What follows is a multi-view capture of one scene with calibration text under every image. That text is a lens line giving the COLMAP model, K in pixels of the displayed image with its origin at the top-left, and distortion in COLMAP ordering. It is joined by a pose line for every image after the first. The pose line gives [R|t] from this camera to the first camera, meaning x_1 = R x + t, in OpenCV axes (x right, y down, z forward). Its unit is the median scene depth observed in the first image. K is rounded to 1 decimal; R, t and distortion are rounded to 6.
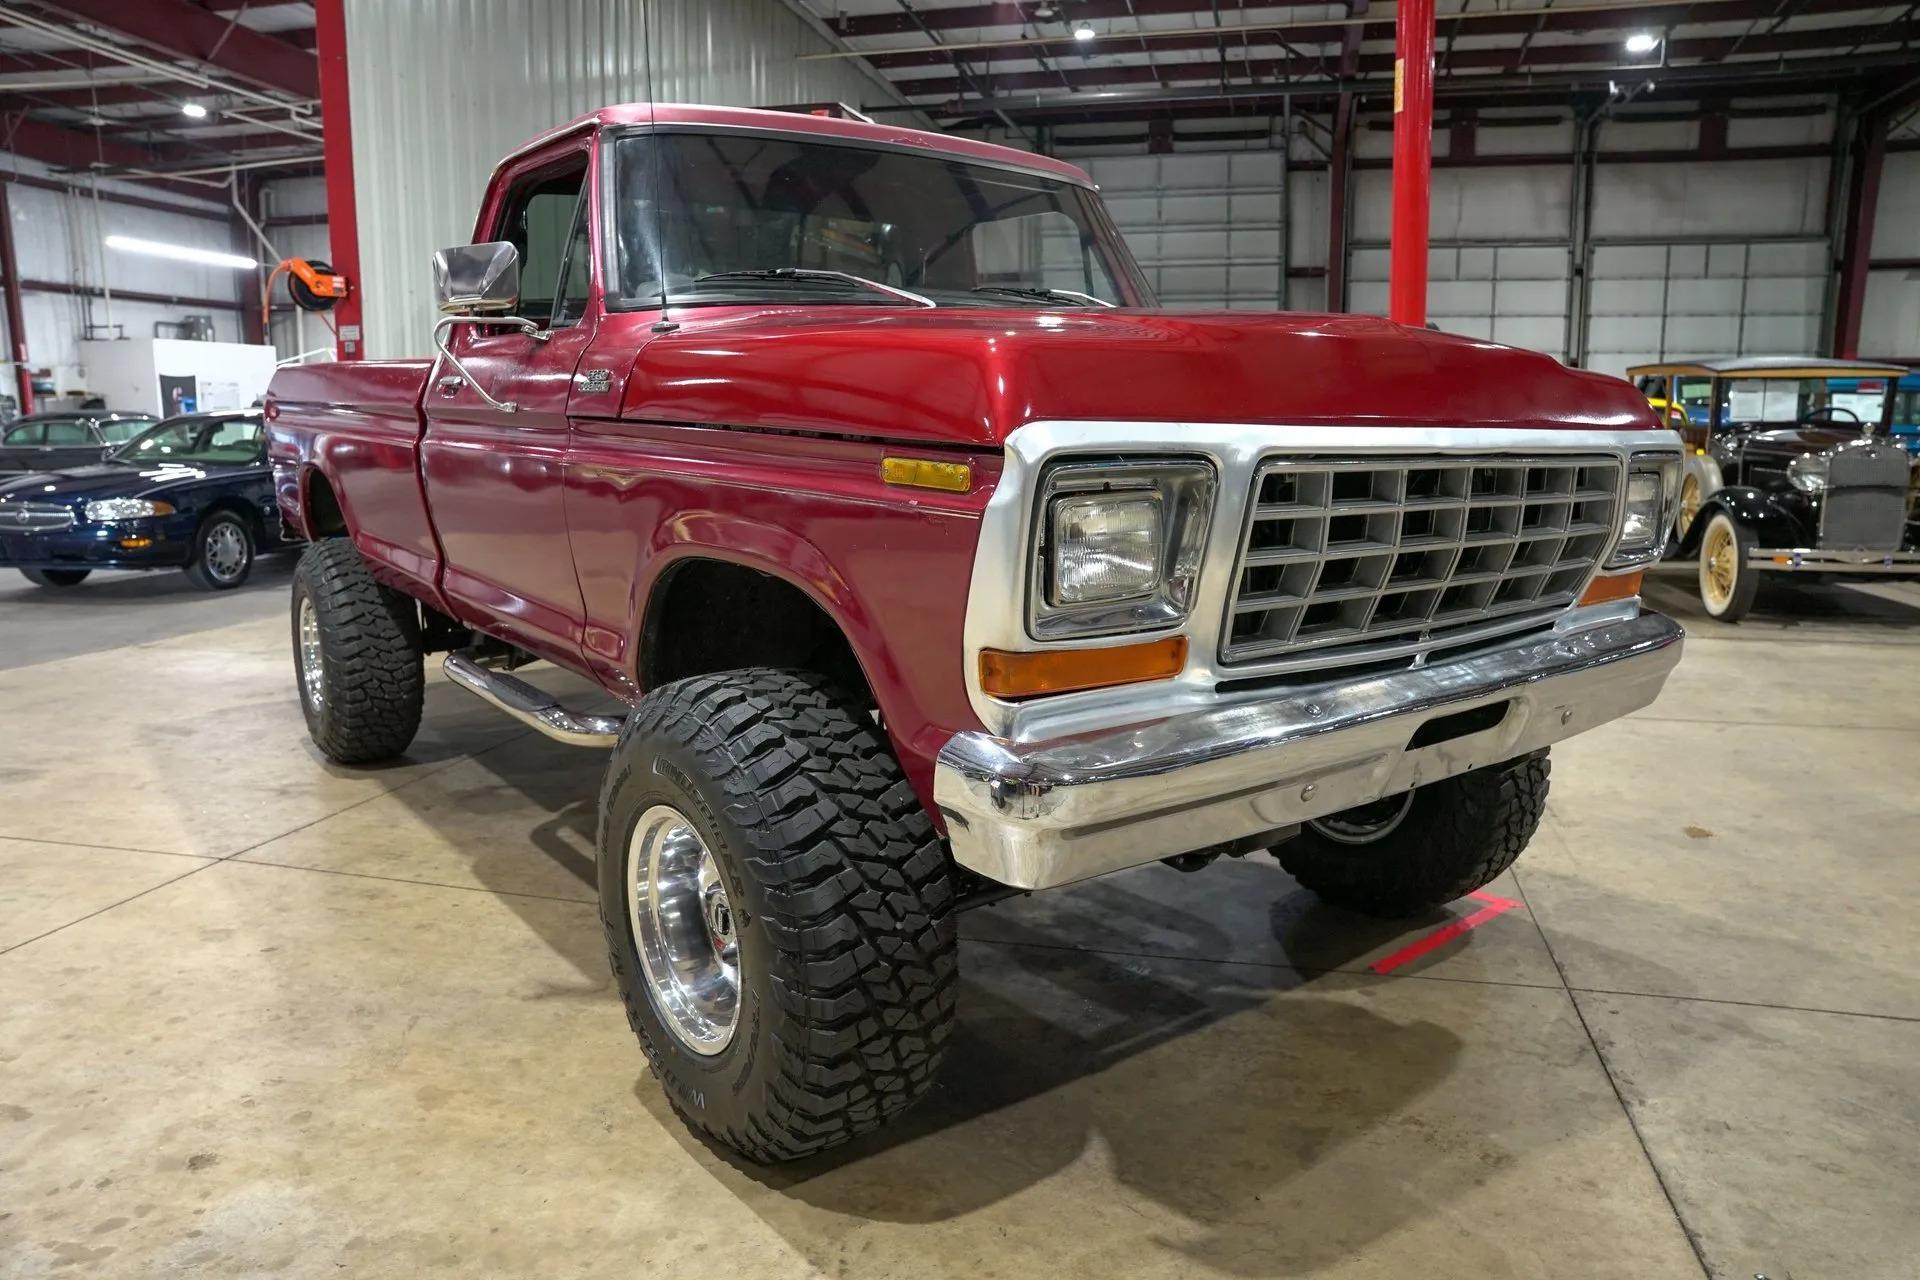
lens RADIAL K [[1319.1, 0, 964.2], [0, 1319.1, 634.2], [0, 0, 1]] dist [-0.140504, 0.110425]
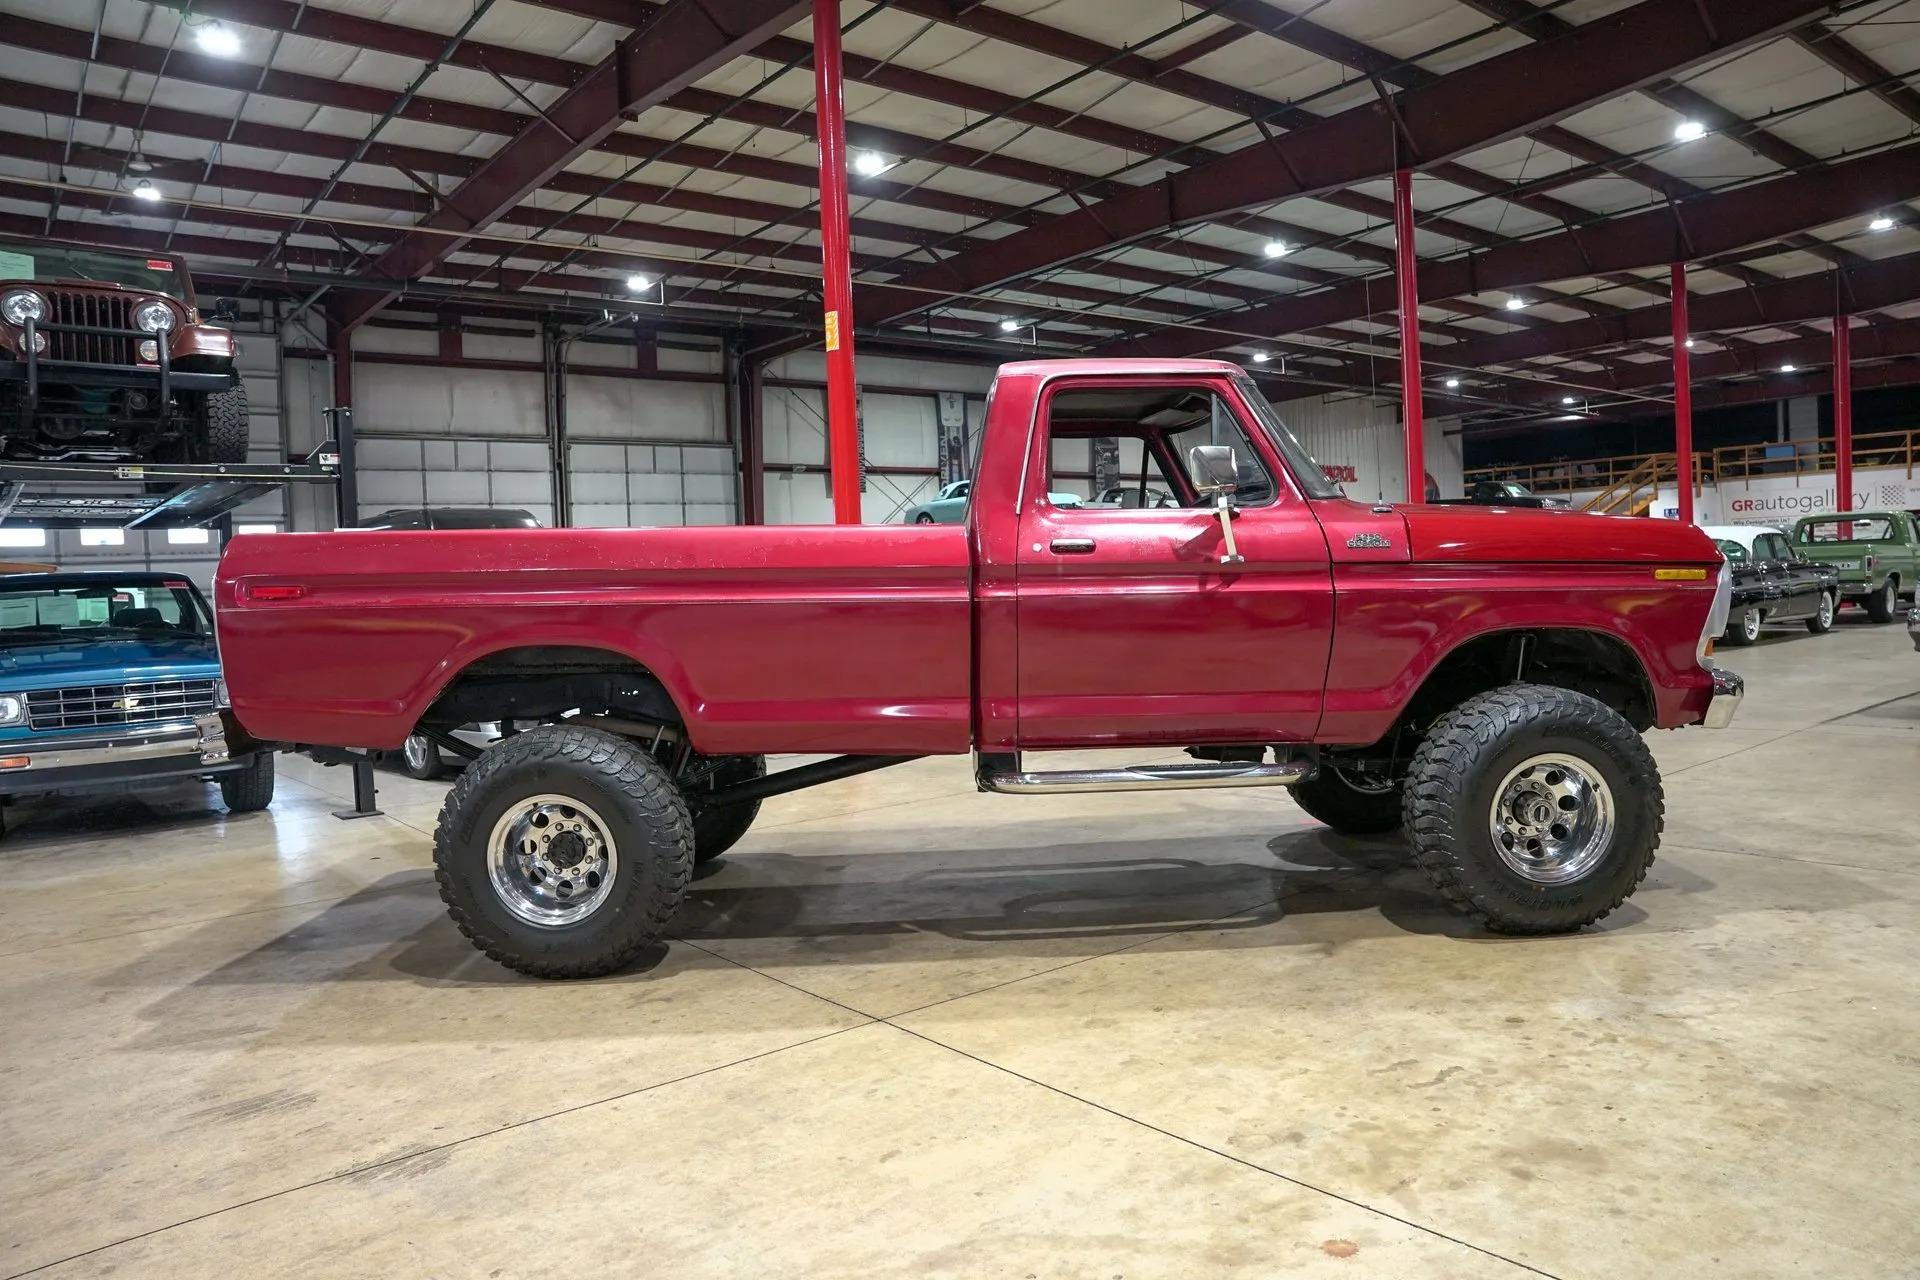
lens RADIAL K [[1322.7, 0, 966.1], [0, 1322.7, 634.3], [0, 0, 1]] dist [-0.141708, 0.114166]
pose [[0.594526, -0.054956, 0.802196, -1.732052], [0.169170, 0.983880, -0.057973, -0.059812], [-0.786079, 0.170174, 0.594239, 0.385220]]
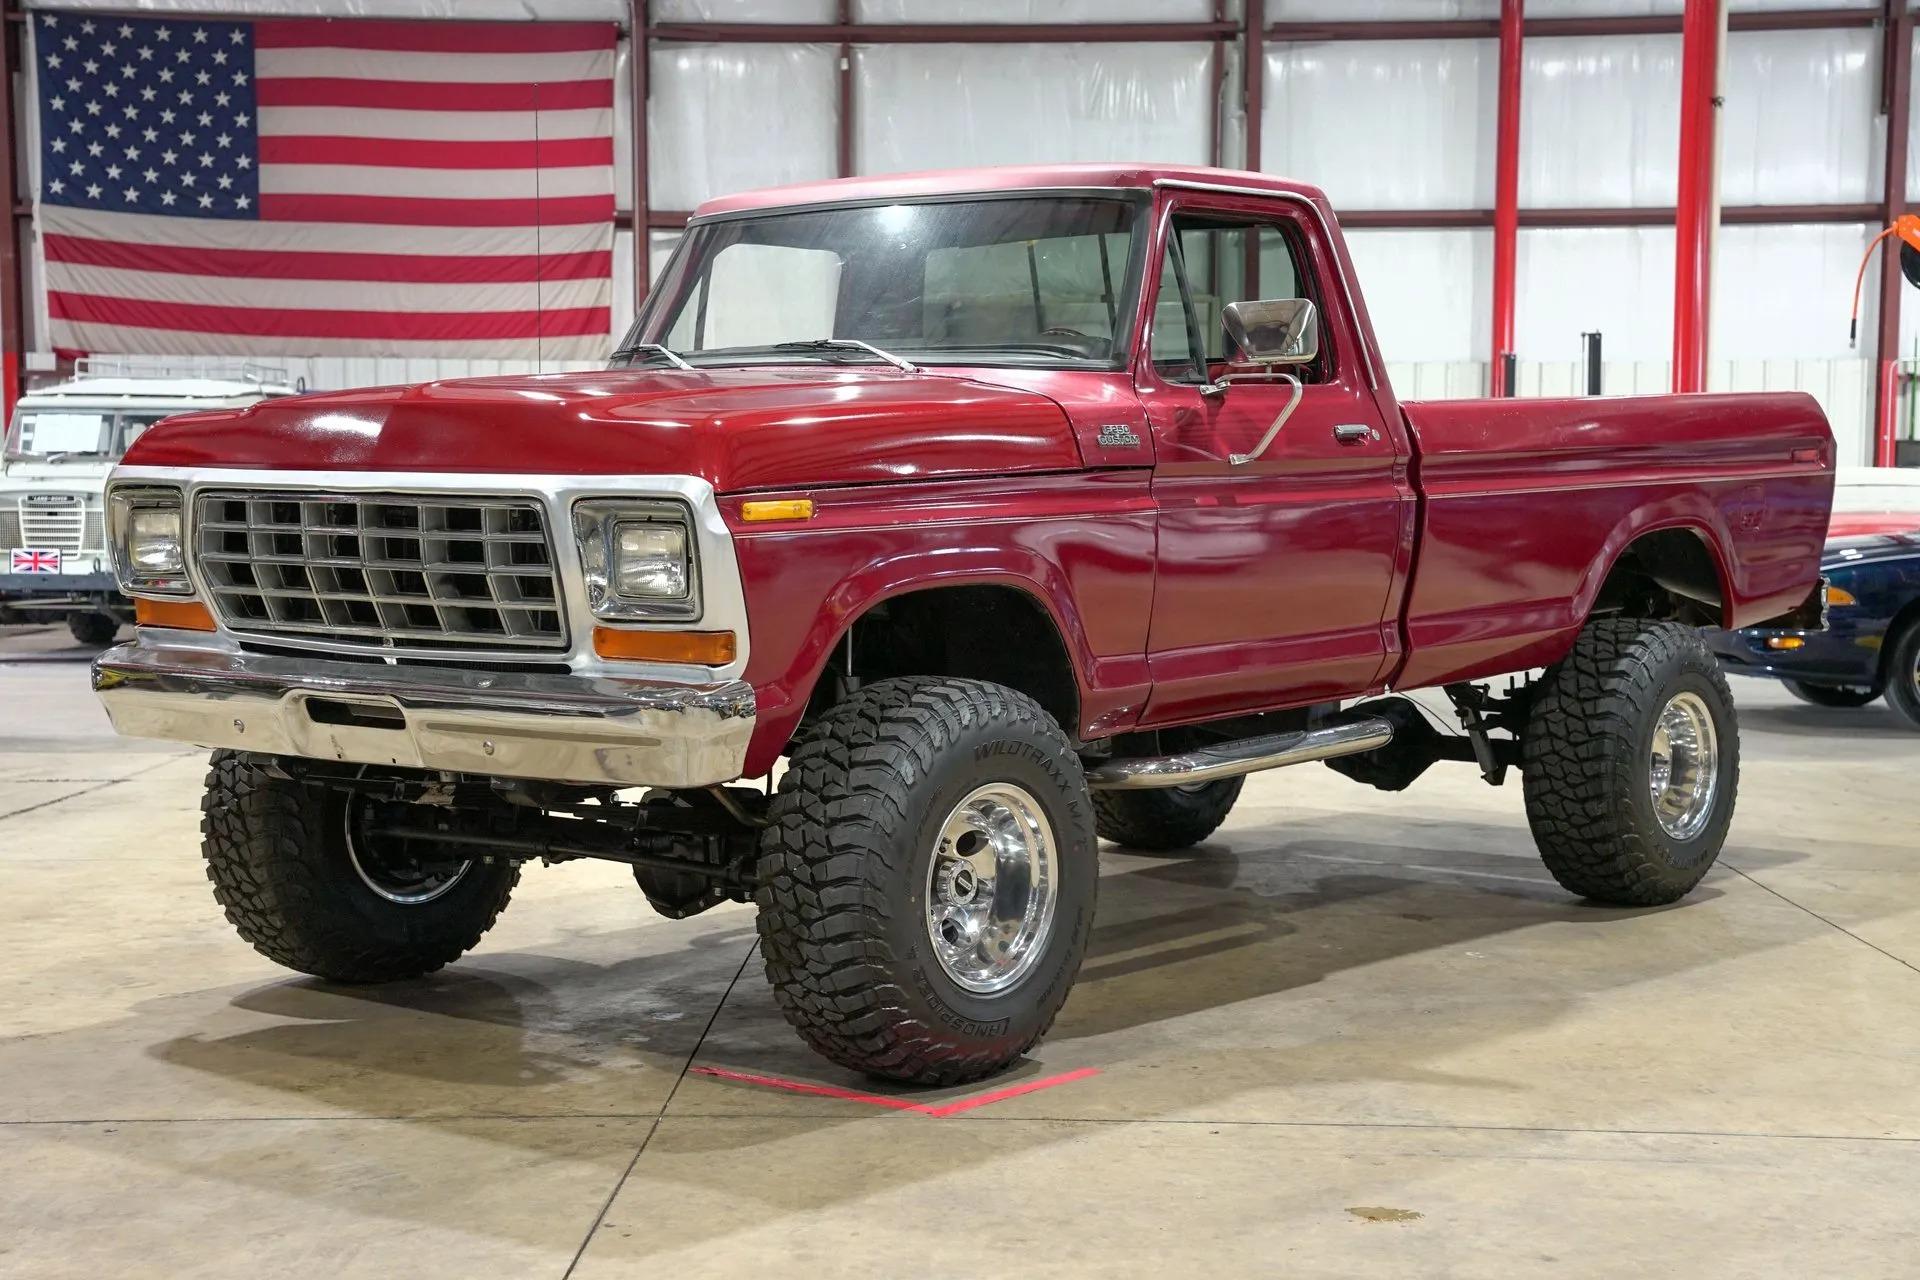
lens RADIAL K [[2766.5, 0, 960.0], [0, 2766.5, 640.0], [0, 0, 1]] dist [0.269989, -0.086239]
pose [[0.219684, 0.059308, -0.973767, 2.325442], [-0.162774, 0.986387, 0.023354, -0.114993], [0.961896, 0.153373, 0.226347, 0.716626]]
